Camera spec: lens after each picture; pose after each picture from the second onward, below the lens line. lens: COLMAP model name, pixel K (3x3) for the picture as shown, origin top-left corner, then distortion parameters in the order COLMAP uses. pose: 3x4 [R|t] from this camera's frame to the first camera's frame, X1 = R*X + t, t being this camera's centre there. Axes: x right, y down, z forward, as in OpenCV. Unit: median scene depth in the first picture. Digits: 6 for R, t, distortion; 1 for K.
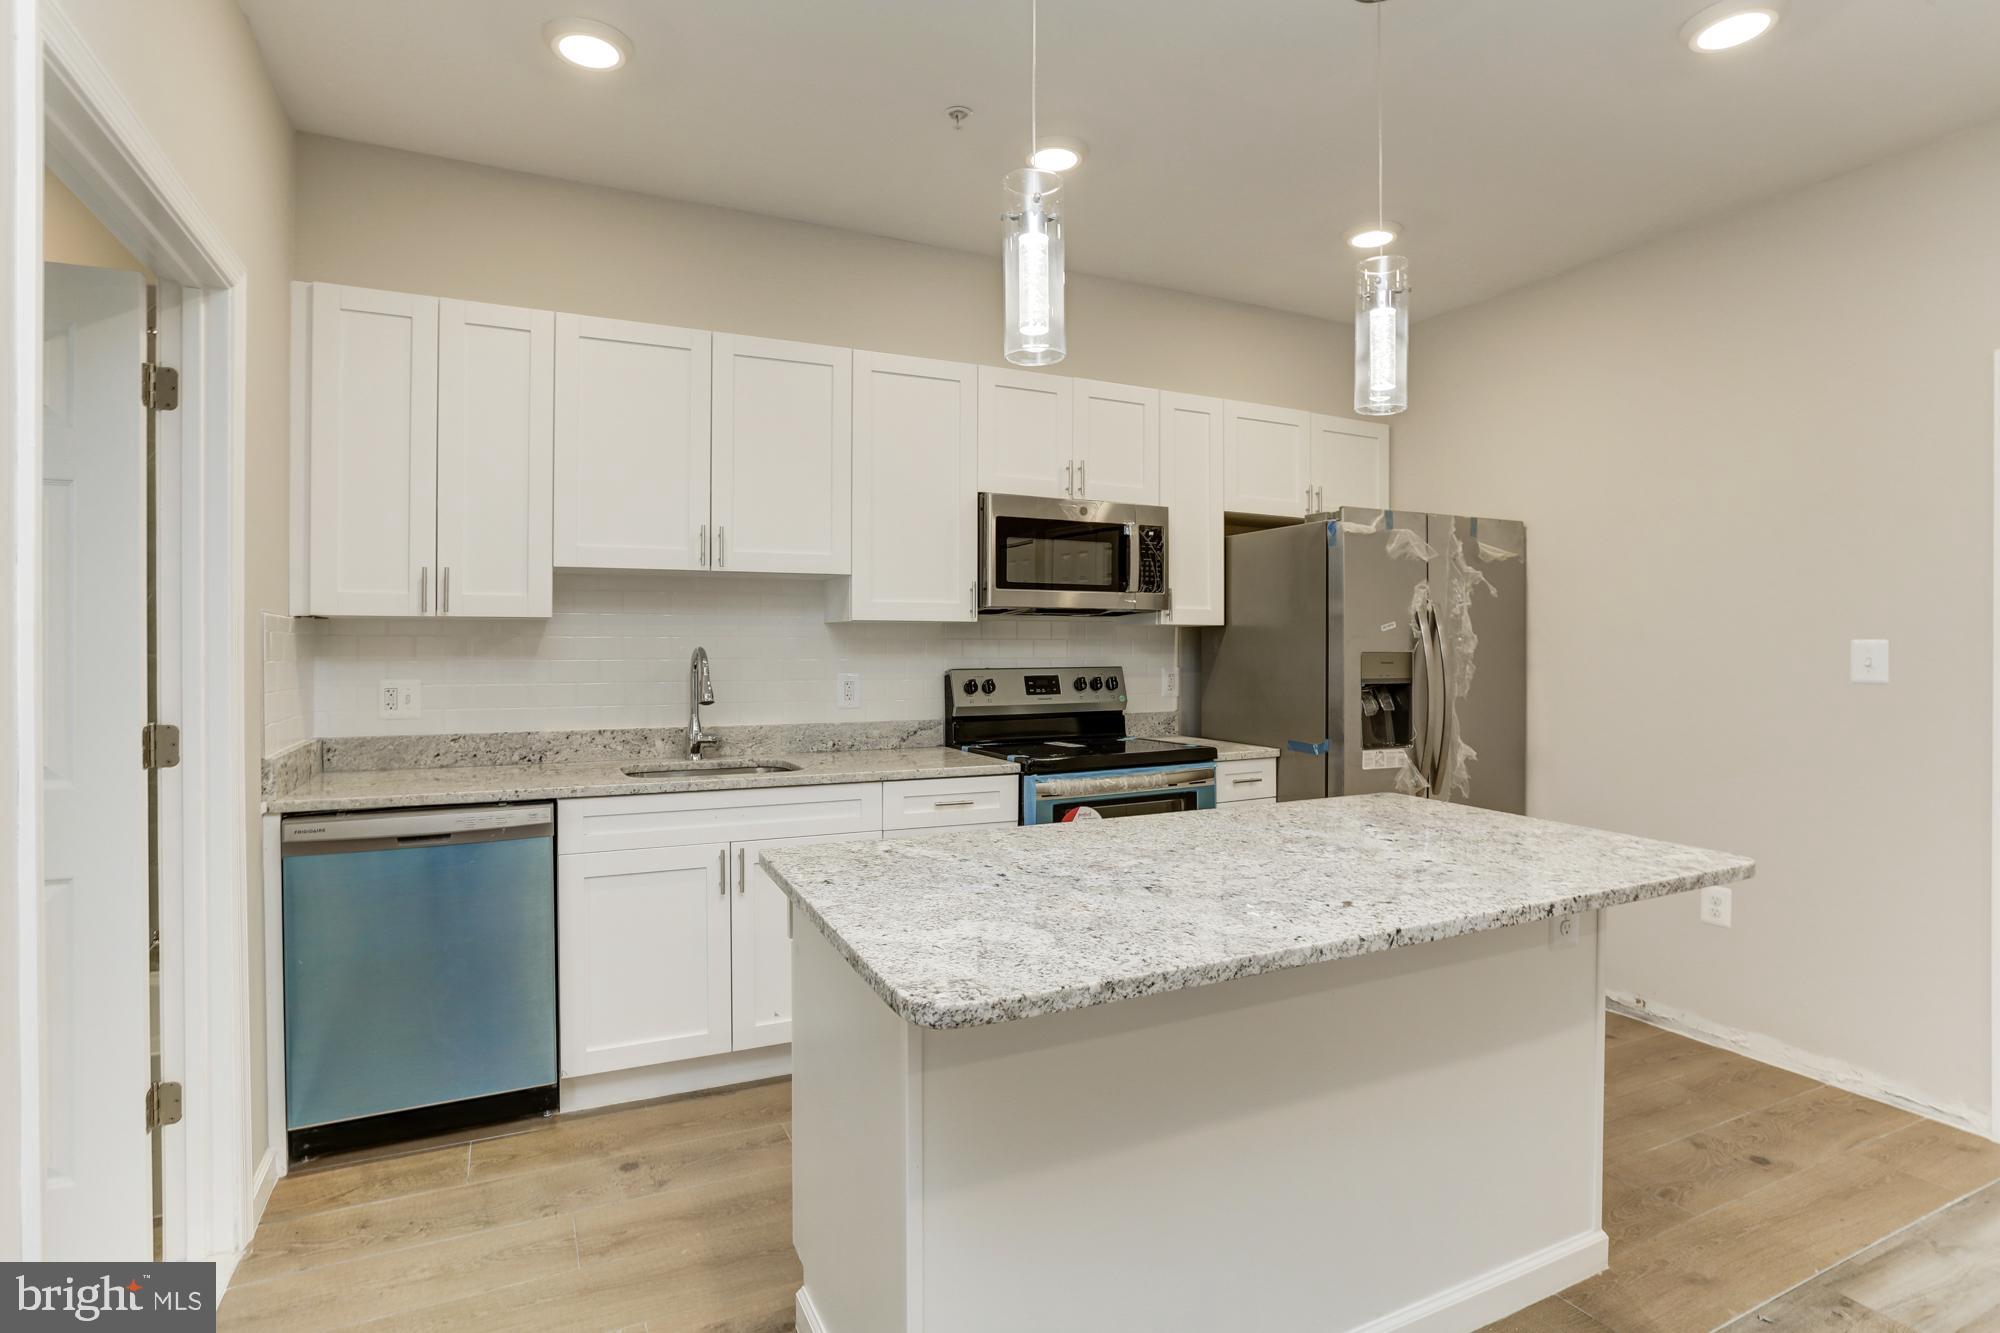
lens RADIAL K [[1006.5, 0, 987.9], [0, 1006.5, 644.5], [0, 0, 1]] dist [-0.053821, 0.024870]
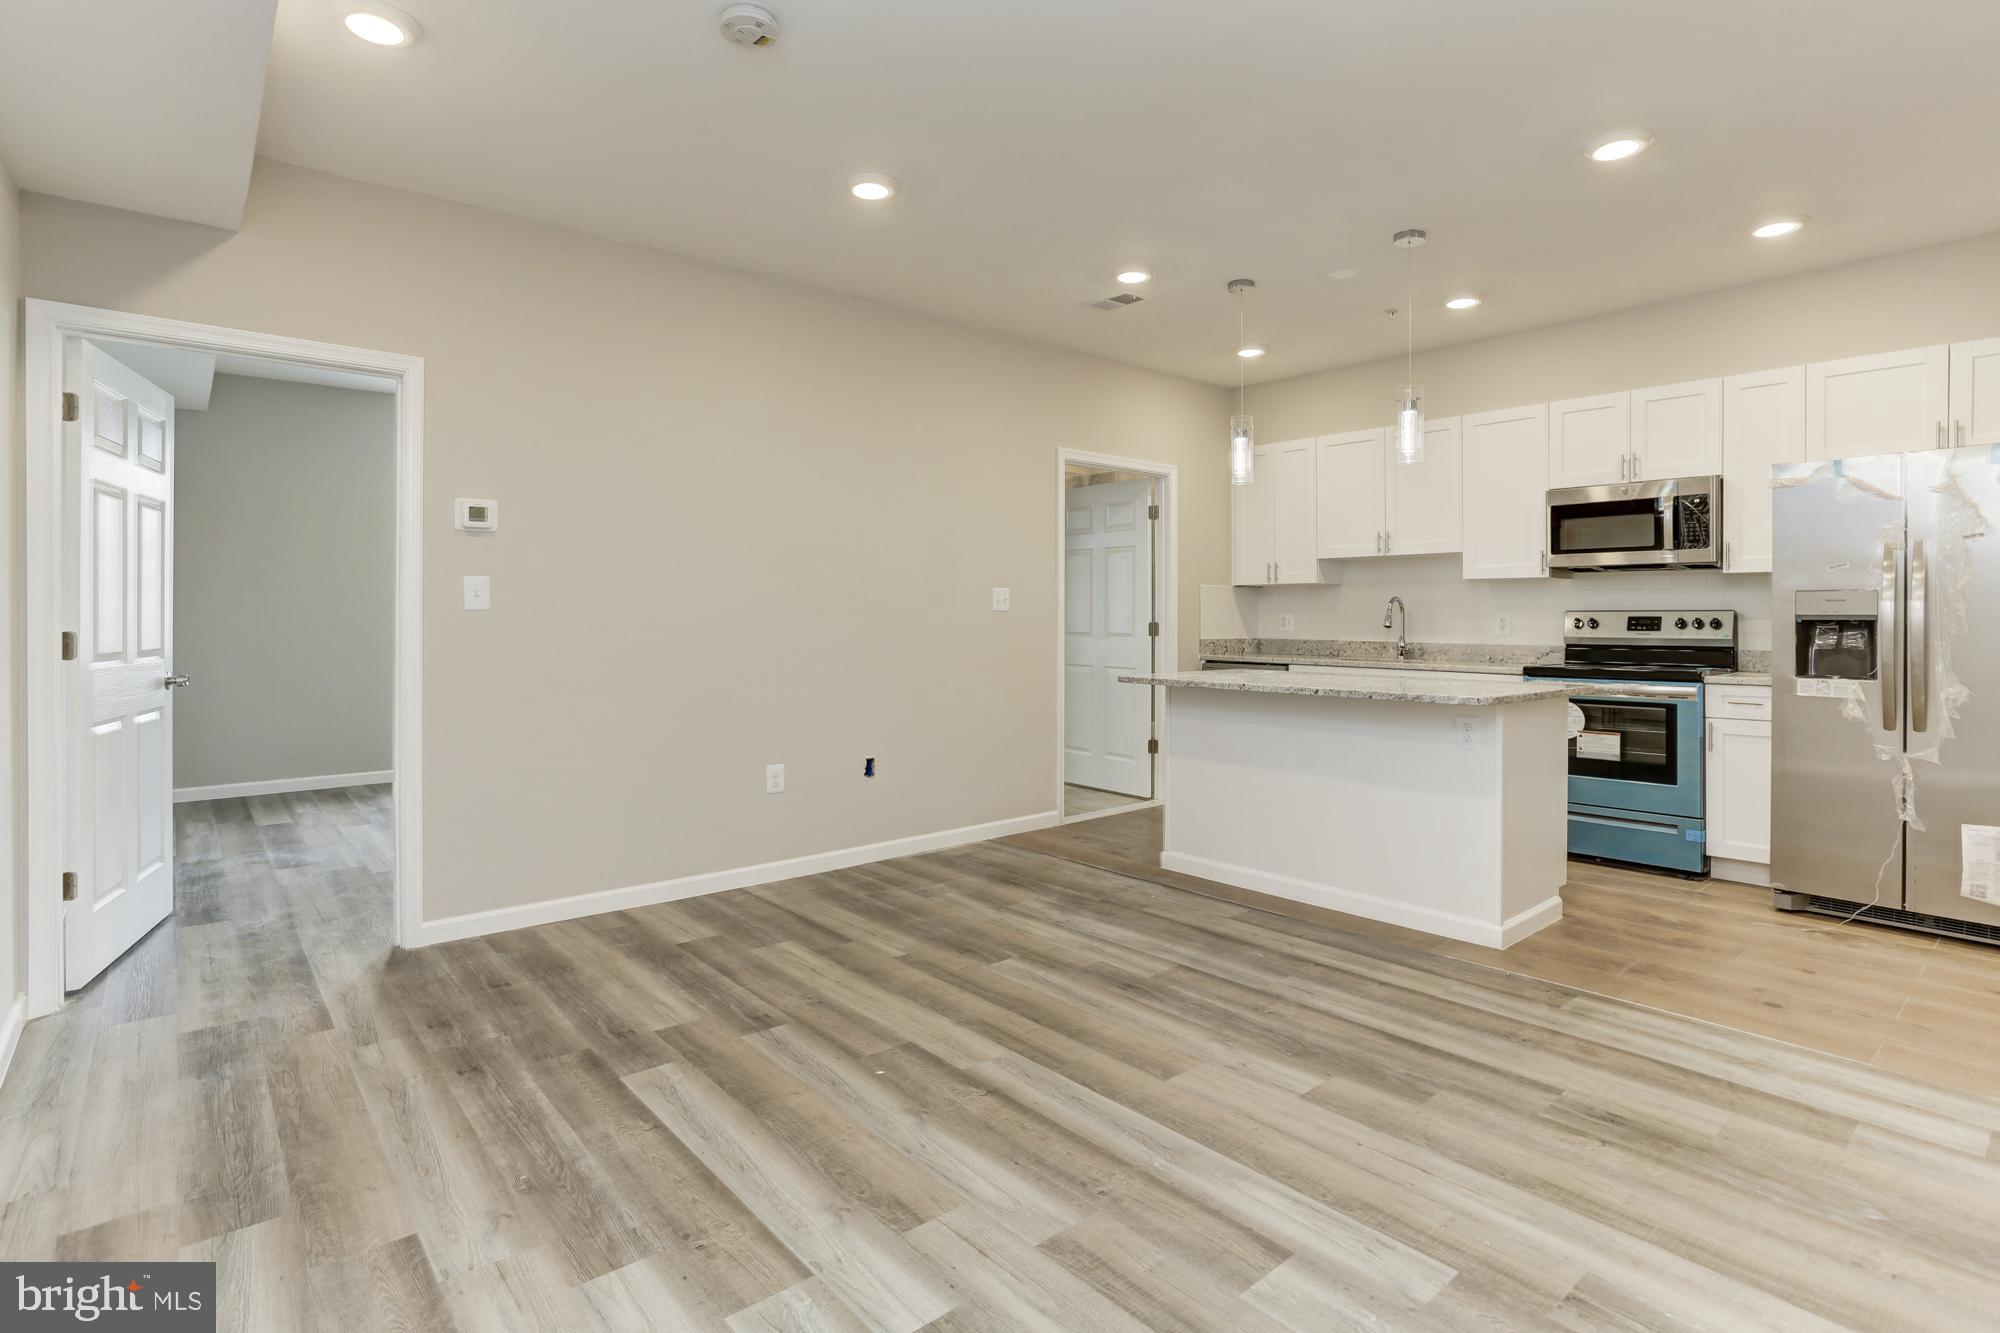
lens RADIAL K [[1006.5, 0, 987.9], [0, 1006.5, 644.5], [0, 0, 1]] dist [-0.053821, 0.024870]
pose [[0.241218, 0.025716, -0.970130, 1.183410], [-0.005153, 0.999669, 0.025218, 0.042607], [0.970457, -0.001084, 0.241271, -0.152684]]
